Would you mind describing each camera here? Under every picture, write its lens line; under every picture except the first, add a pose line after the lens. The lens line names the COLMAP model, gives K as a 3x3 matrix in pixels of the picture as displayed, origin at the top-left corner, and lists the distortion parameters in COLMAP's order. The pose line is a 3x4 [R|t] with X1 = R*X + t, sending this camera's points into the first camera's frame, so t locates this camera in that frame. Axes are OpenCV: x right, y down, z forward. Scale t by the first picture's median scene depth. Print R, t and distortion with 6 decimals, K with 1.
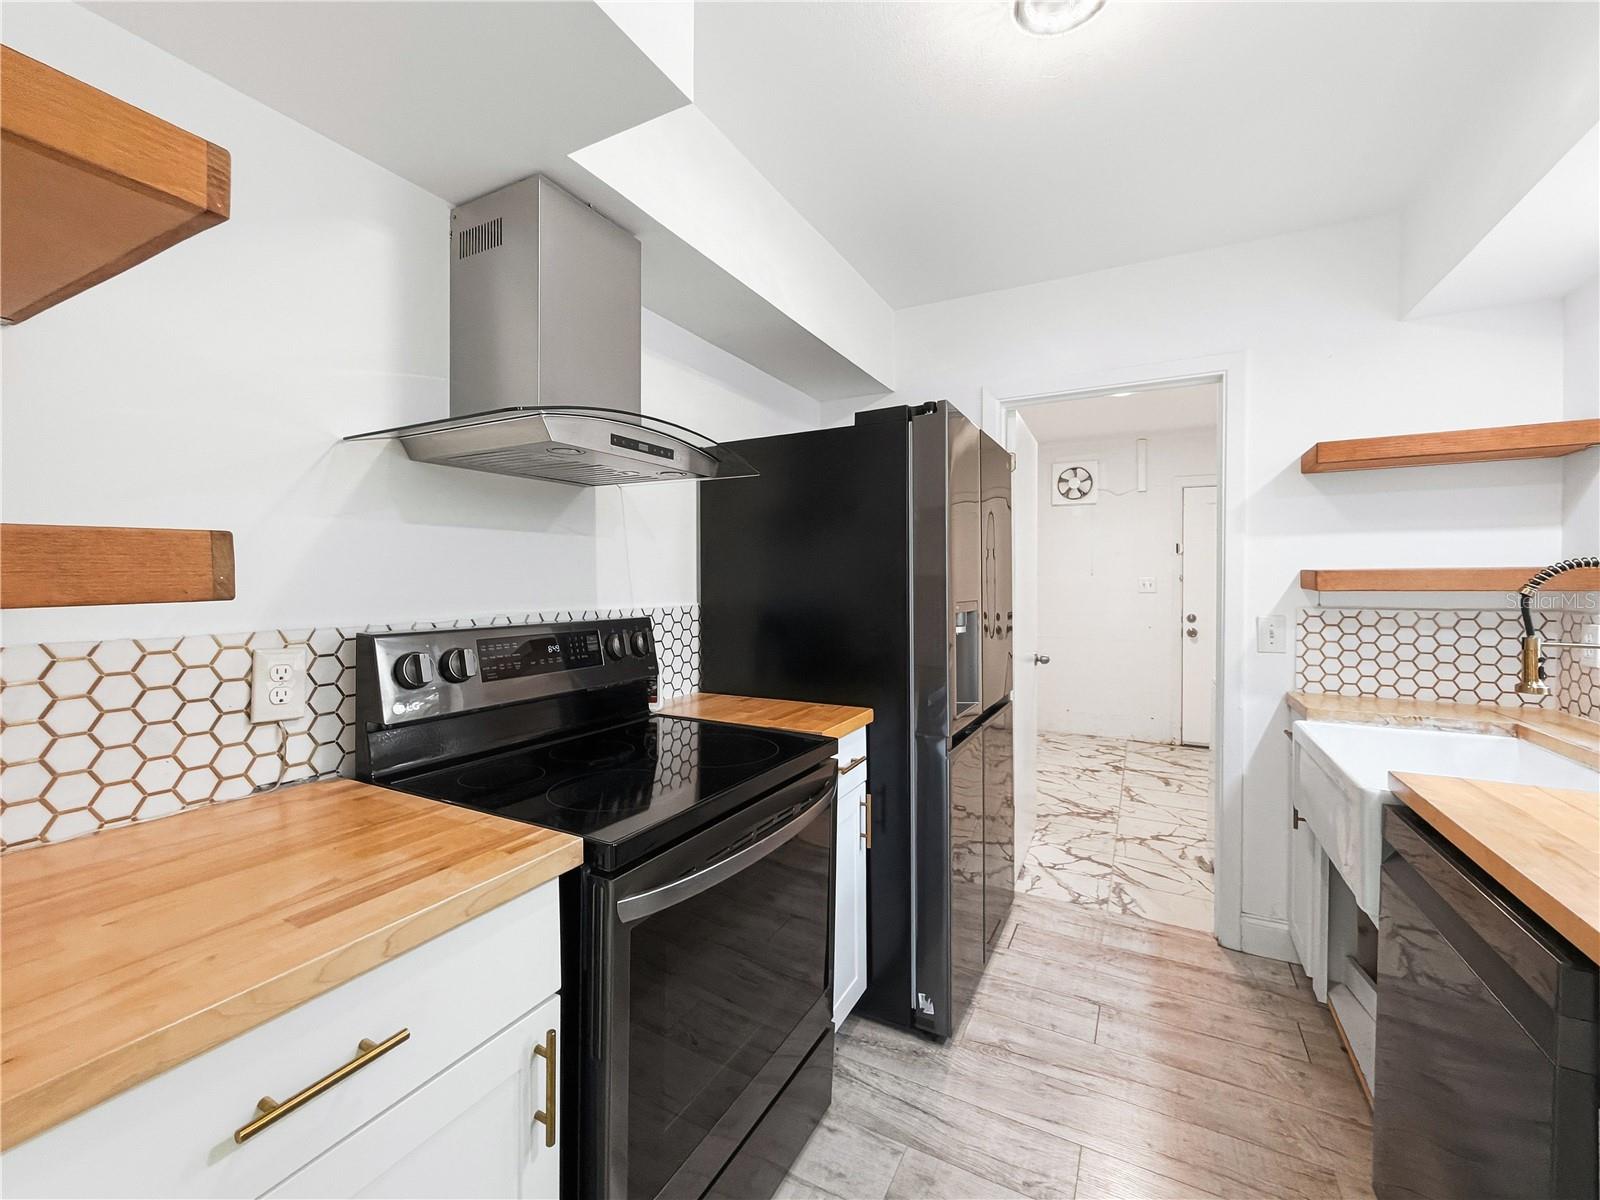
lens RADIAL K [[661.6, 0, 797.9], [0, 661.6, 584.6], [0, 0, 1]] dist [-0.000339, -0.000180]
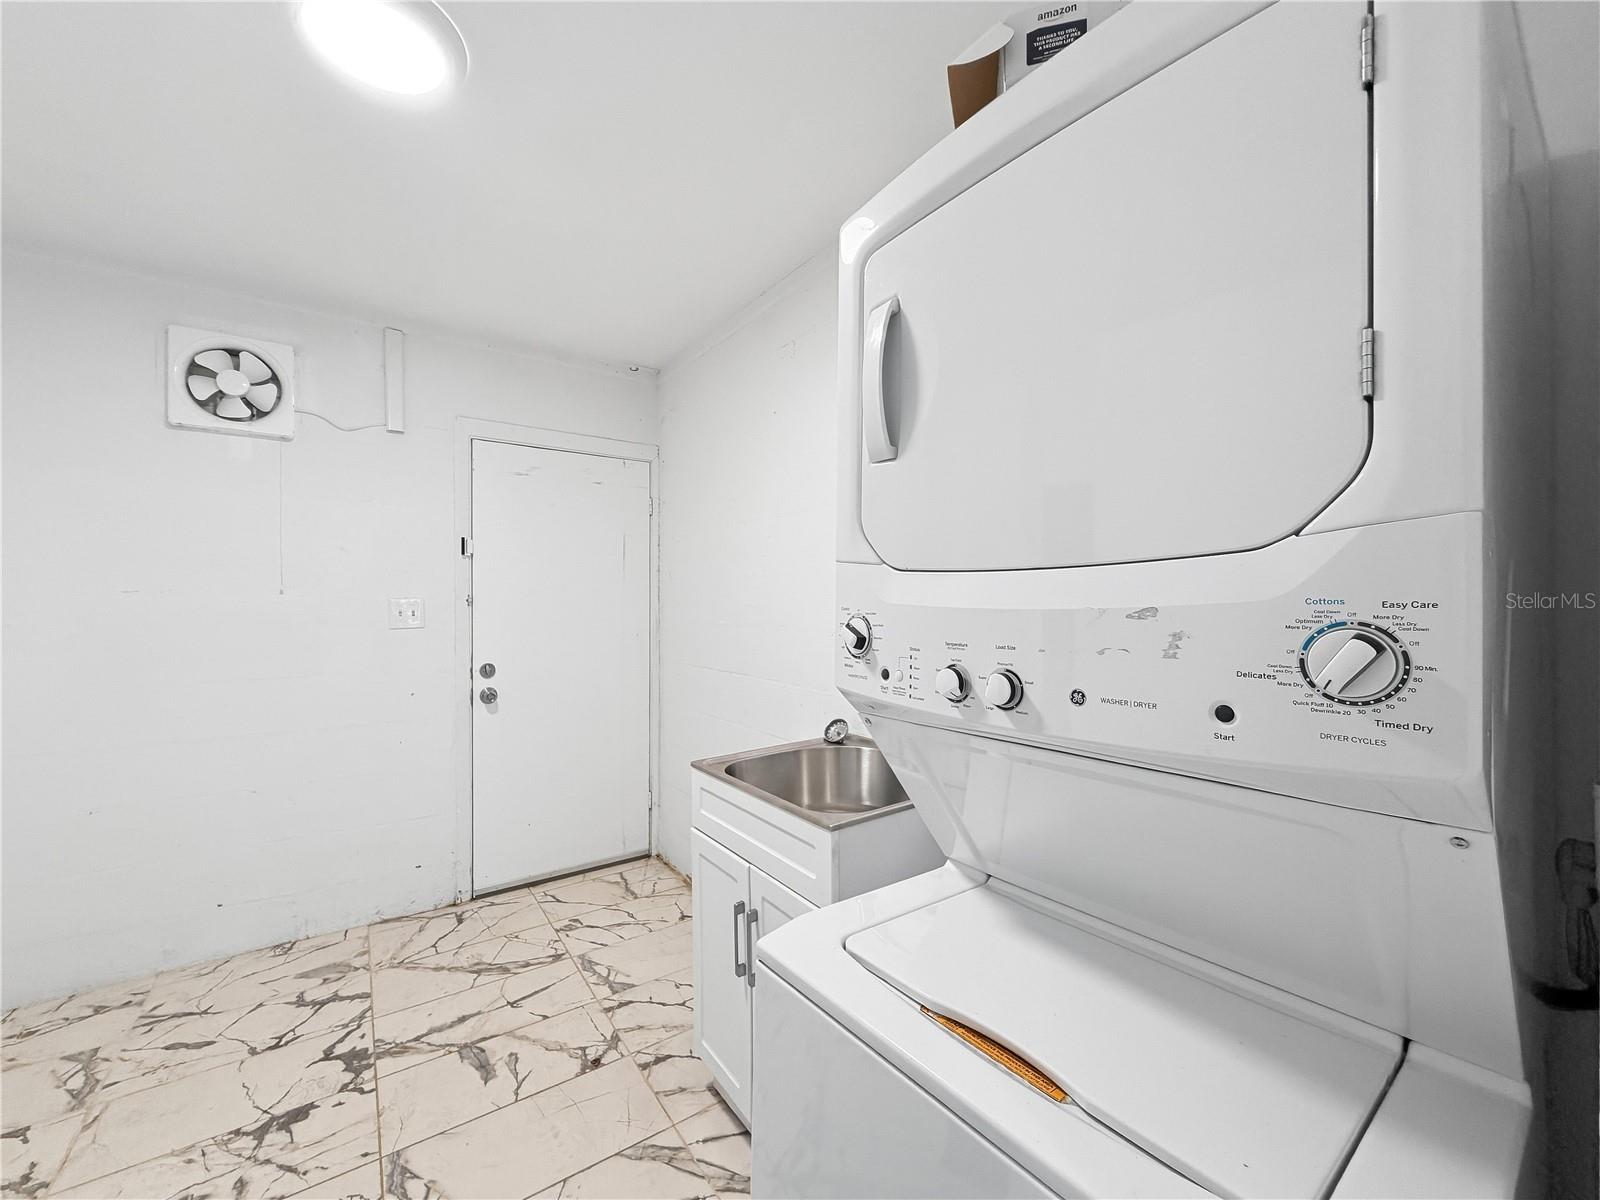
lens RADIAL K [[649.8, 0, 794.5], [0, 649.8, 602.2], [0, 0, 1]] dist [0.000760, -0.000234]
pose [[0.467054, -0.010162, 0.884170, 0.545555], [0.003909, 0.999948, 0.009428, -0.028685], [-0.884220, -0.000947, 0.467069, 1.225295]]
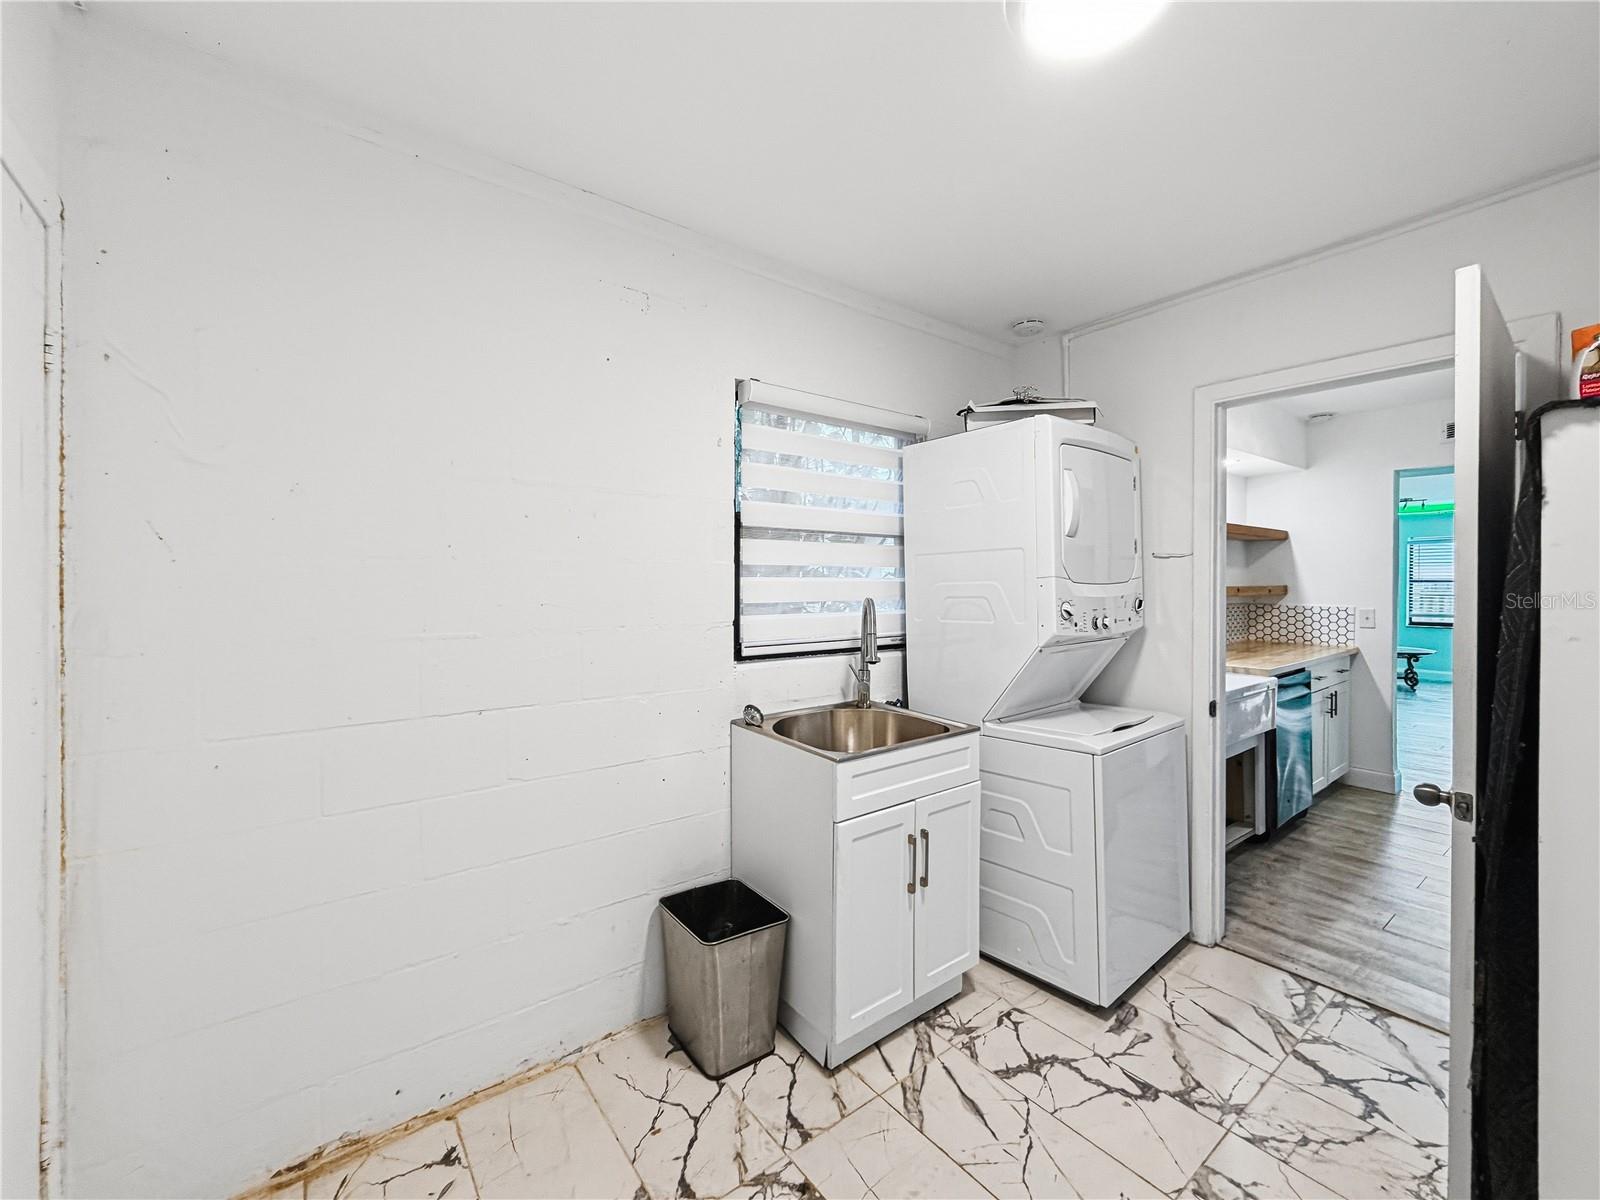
lens RADIAL K [[649.8, 0, 794.5], [0, 649.8, 602.2], [0, 0, 1]] dist [0.000760, -0.000234]
pose [[-0.903920, -0.008601, 0.427615, 0.910836], [0.004293, 0.999565, 0.029180, -0.045412], [-0.427680, 0.028212, -0.903490, 2.493127]]
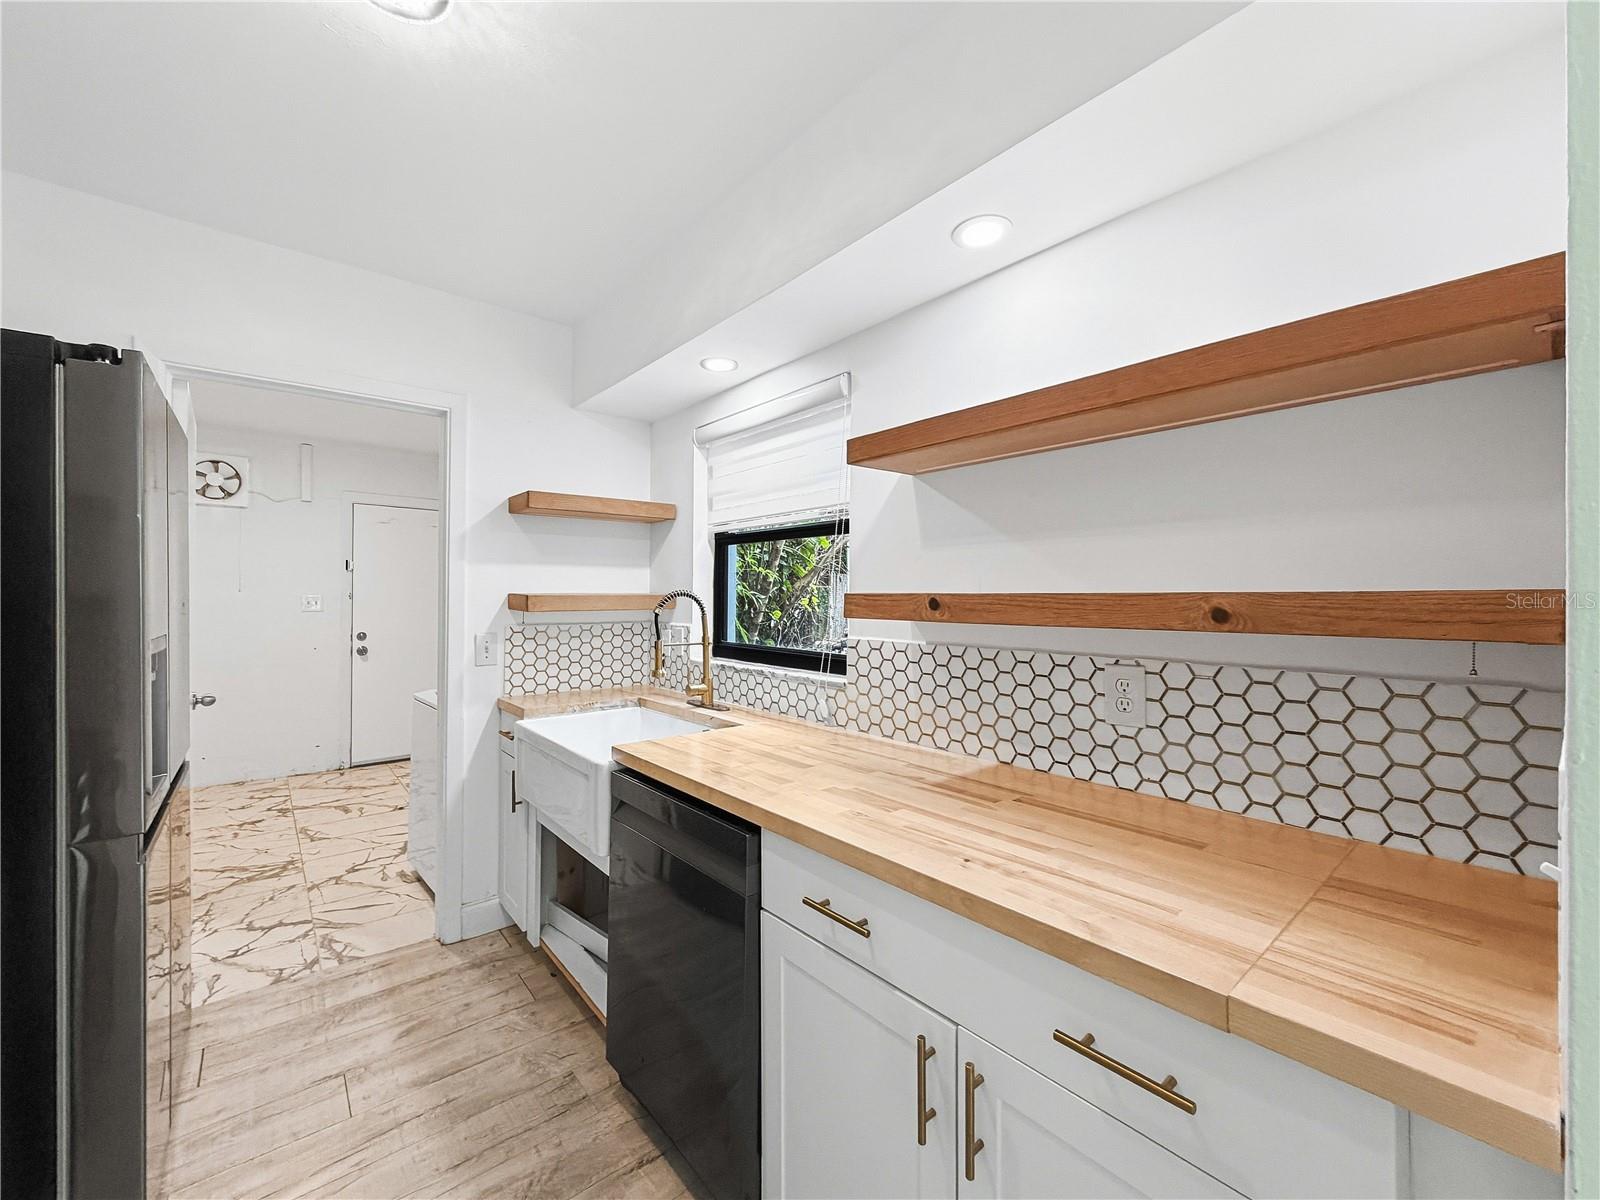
lens RADIAL K [[646.6, 0, 790.6], [0, 646.6, 594.2], [0, 0, 1]] dist [0.001483, -0.000209]
pose [[0.384917, 0.003892, 0.922943, -0.122444], [0.001585, 0.999987, -0.004878, -0.015346], [-0.922950, 0.003340, 0.384906, 0.087235]]
